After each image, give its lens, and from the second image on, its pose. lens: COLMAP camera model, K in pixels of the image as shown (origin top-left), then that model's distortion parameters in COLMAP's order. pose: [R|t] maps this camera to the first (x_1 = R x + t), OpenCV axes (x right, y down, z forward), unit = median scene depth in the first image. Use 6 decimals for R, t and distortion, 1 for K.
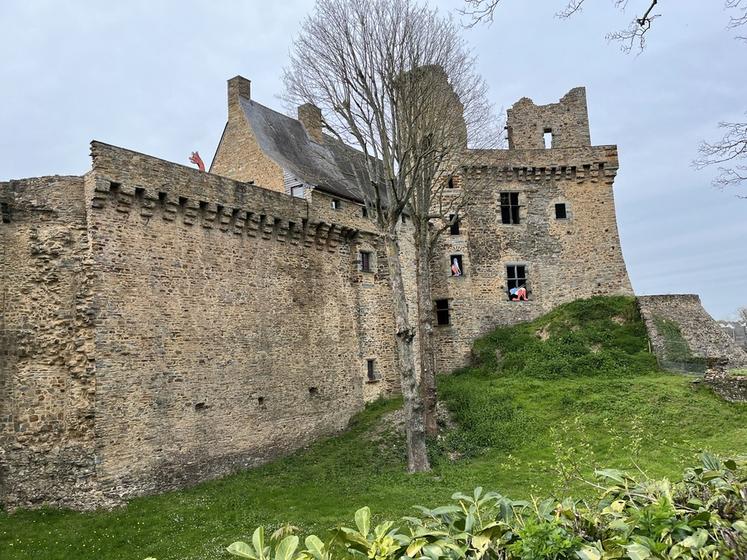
lens RADIAL K [[548.5, 0, 373.8], [0, 548.5, 280.6], [0, 0, 1]] dist [0.023807, -0.020879]
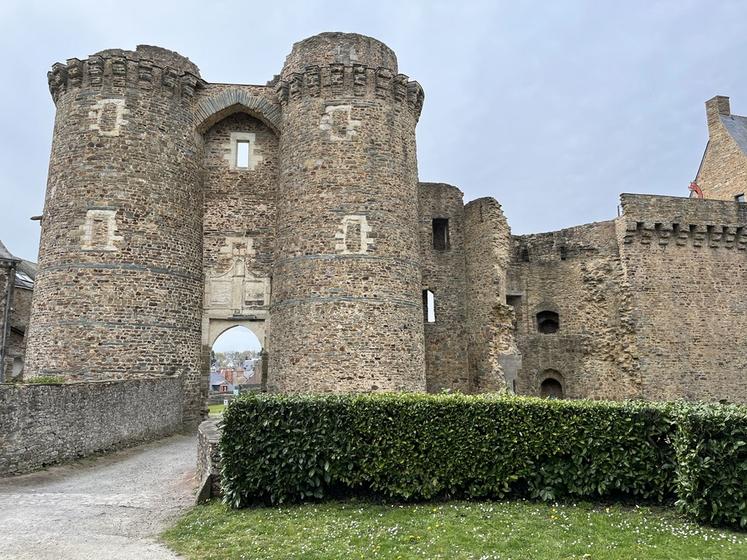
lens RADIAL K [[548.5, 0, 372.2], [0, 548.5, 275.8], [0, 0, 1]] dist [0.023807, -0.020879]
pose [[0.745707, -0.053819, -0.664096, -0.085566], [0.050781, 0.998424, -0.023892, -0.053302], [0.664336, -0.015907, 0.747265, -0.395667]]
